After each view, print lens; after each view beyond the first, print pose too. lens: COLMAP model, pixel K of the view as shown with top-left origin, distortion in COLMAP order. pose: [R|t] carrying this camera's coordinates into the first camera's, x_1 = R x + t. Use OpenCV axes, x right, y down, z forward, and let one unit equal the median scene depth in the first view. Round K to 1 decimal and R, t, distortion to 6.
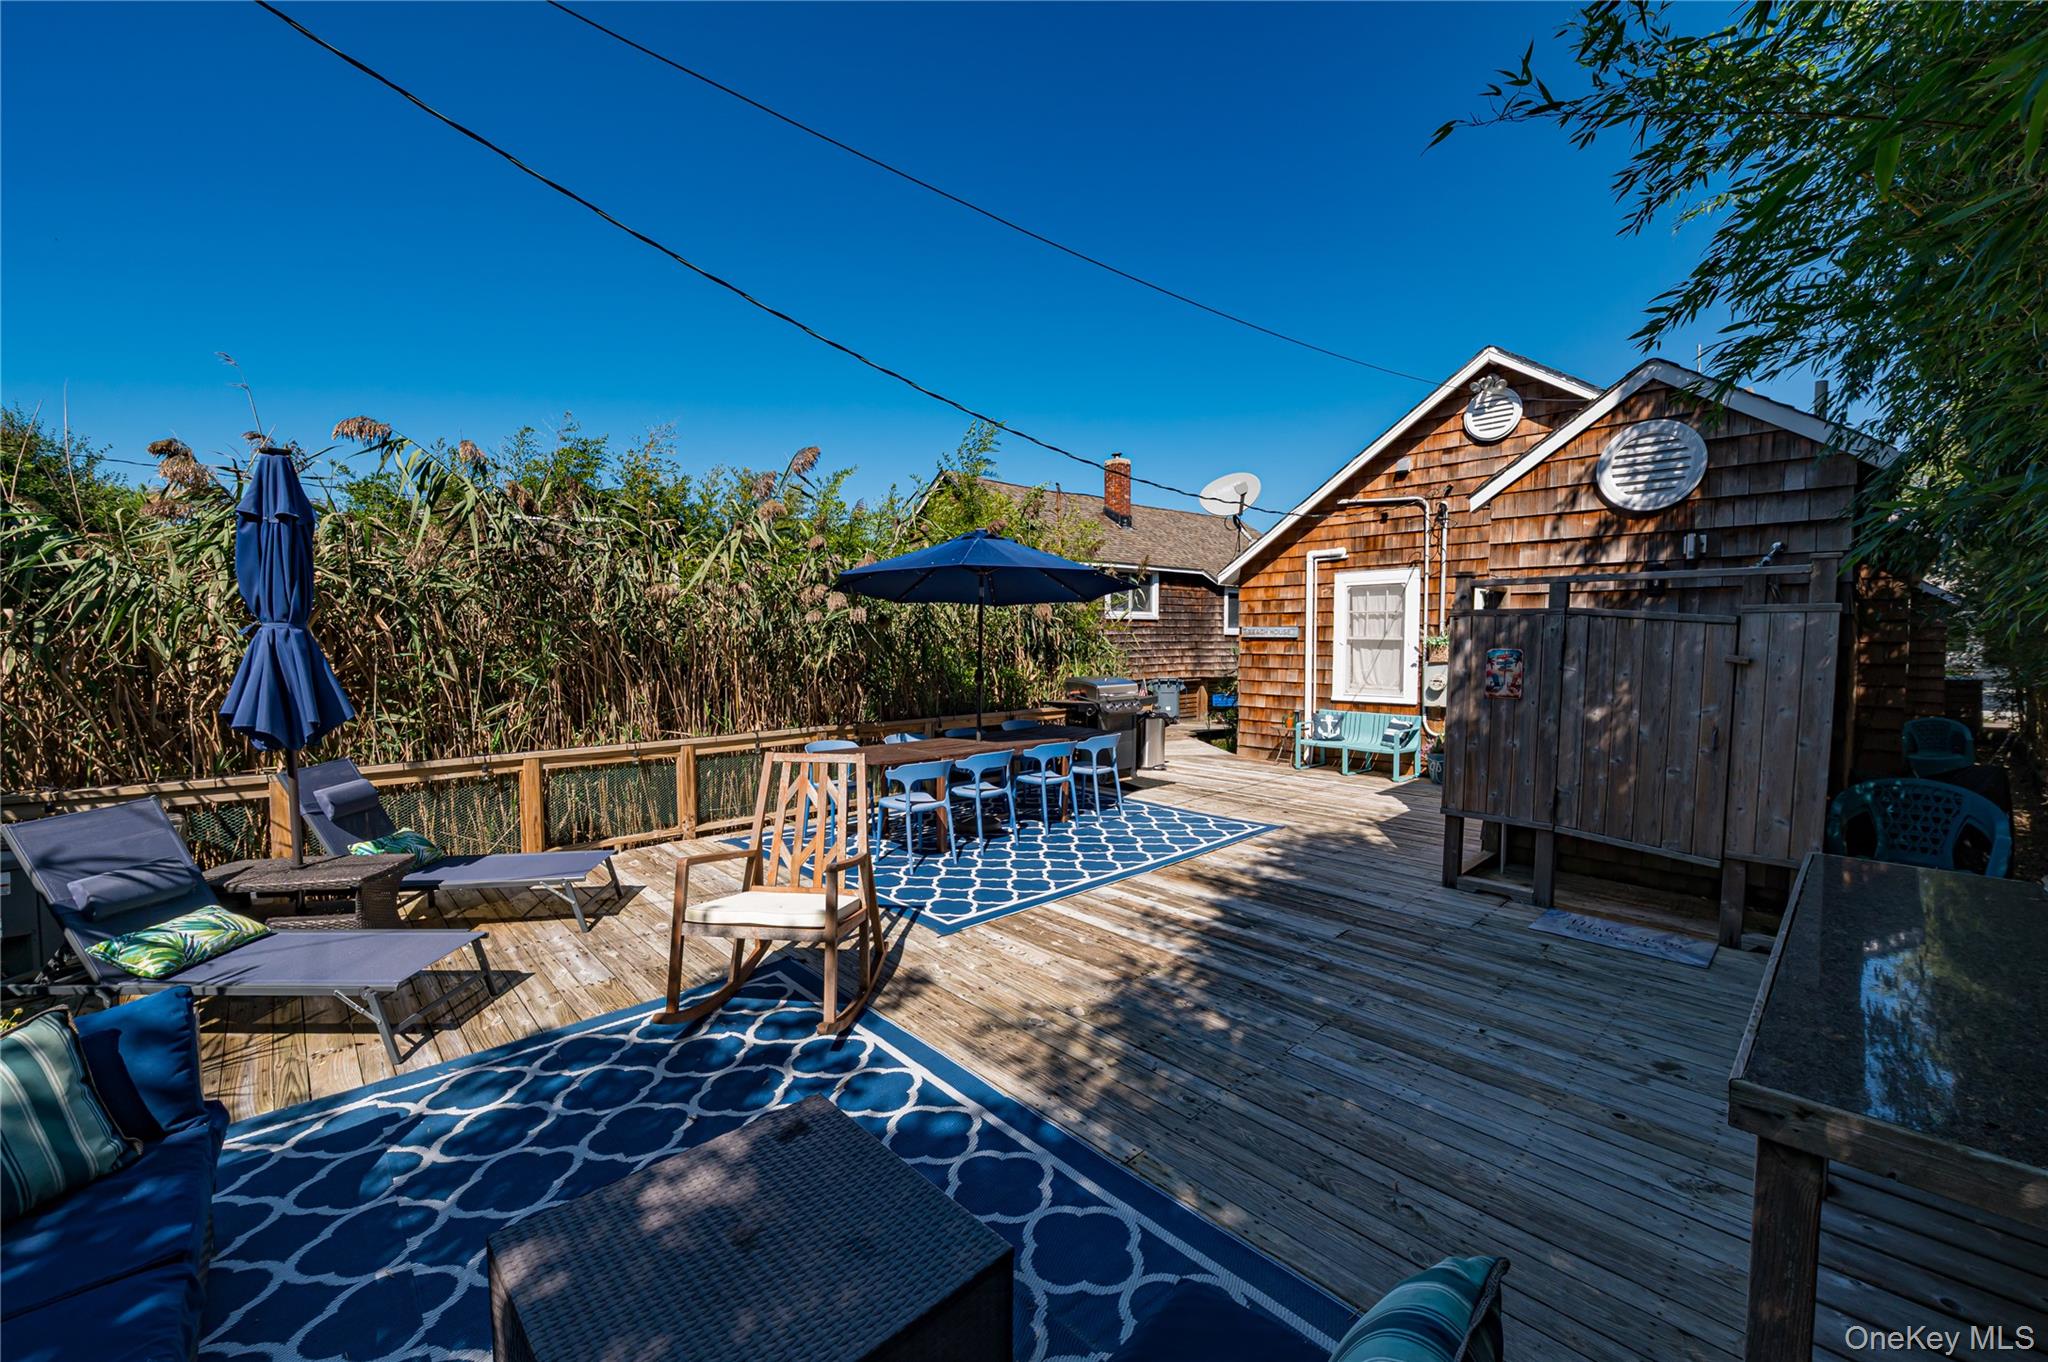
lens RADIAL K [[807.4, 0, 1022.1], [0, 807.4, 675.3], [0, 0, 1]] dist [-0.009128, -0.000191]
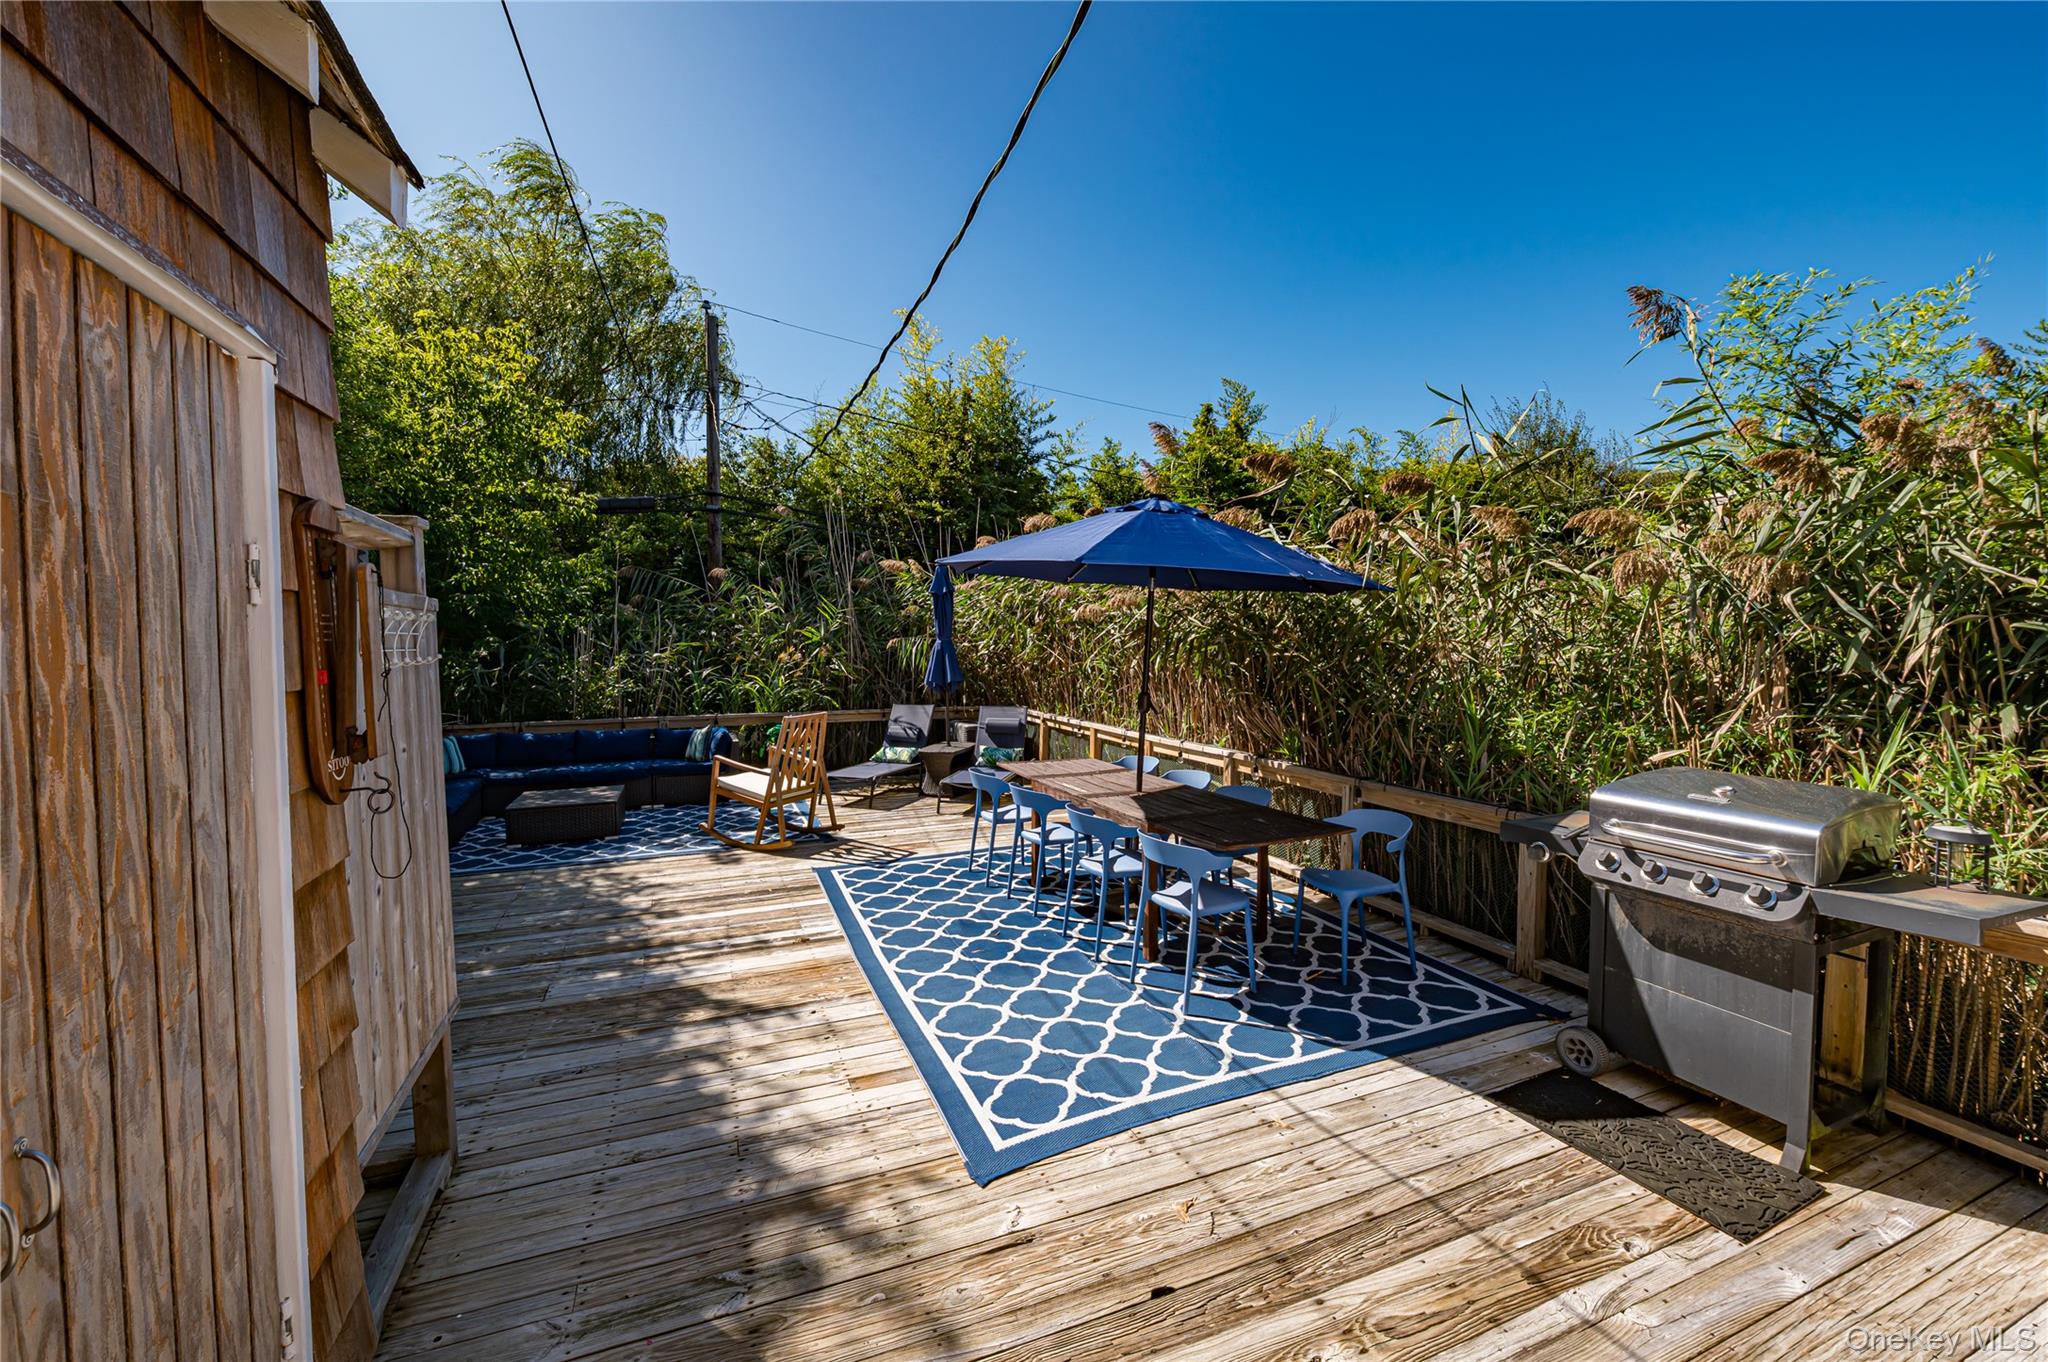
lens RADIAL K [[807.4, 0, 1022.1], [0, 807.4, 675.3], [0, 0, 1]] dist [-0.009128, -0.000191]
pose [[-0.359663, 0.038621, -0.932283, 0.821131], [-0.047469, 0.997092, 0.059619, -0.074661], [0.931874, 0.065697, -0.356784, 1.446449]]
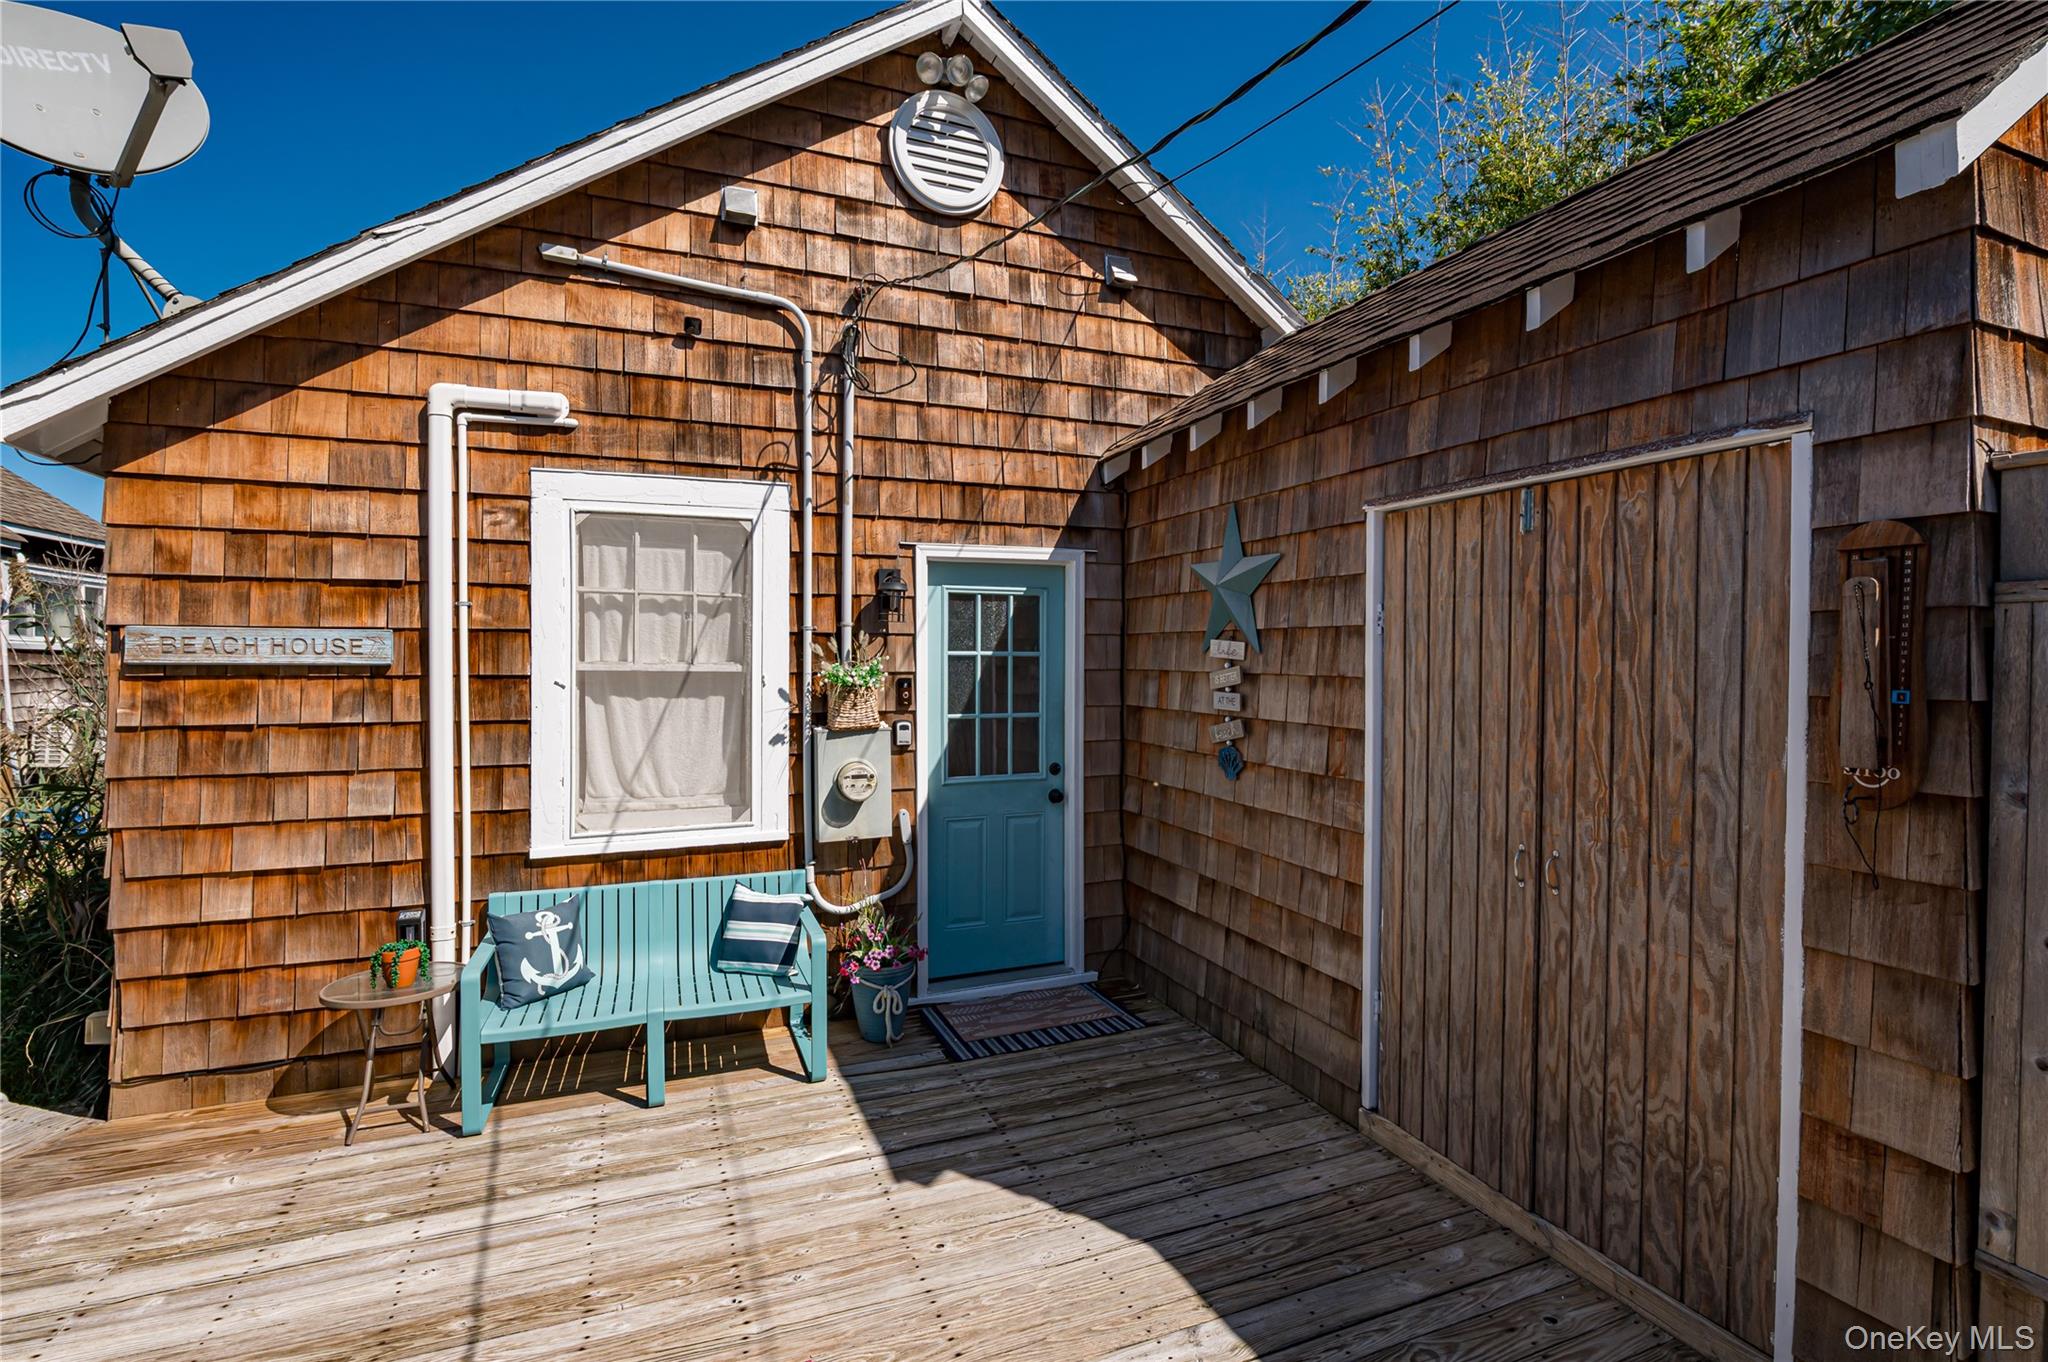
lens RADIAL K [[951.1, 0, 1023.7], [0, 951.1, 674.4], [0, 0, 1]] dist [-0.013561, -0.000005]
pose [[0.357557, -0.009183, 0.933846, 0.192870], [0.043203, 0.999044, -0.006718, -0.060875], [-0.932892, 0.042747, 0.357612, 1.281672]]
